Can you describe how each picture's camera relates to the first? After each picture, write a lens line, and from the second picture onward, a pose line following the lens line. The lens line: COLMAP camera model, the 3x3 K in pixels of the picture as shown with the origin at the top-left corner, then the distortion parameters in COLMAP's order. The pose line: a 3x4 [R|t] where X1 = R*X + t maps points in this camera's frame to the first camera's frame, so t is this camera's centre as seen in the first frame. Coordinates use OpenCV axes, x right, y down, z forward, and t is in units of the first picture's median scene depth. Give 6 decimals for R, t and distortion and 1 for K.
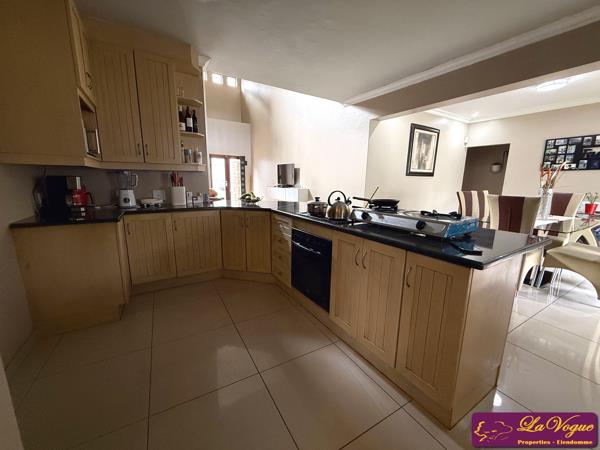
lens RADIAL K [[239.2, 0, 299.6], [0, 239.2, 223.5], [0, 0, 1]] dist [-0.001780, -0.000823]
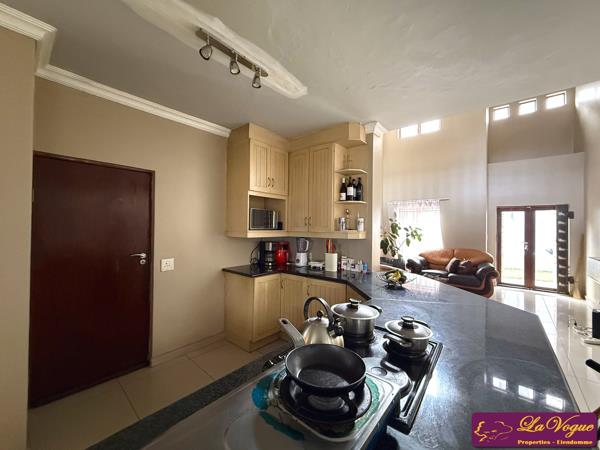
lens RADIAL K [[239.2, 0, 296.7], [0, 239.2, 225.4], [0, 0, 1]] dist [-0.001780, -0.000823]
pose [[0.308902, -0.021884, -0.950842, 0.469555], [-0.179226, 0.980485, -0.080792, -0.175783], [0.934055, 0.195372, 0.298951, 0.568331]]
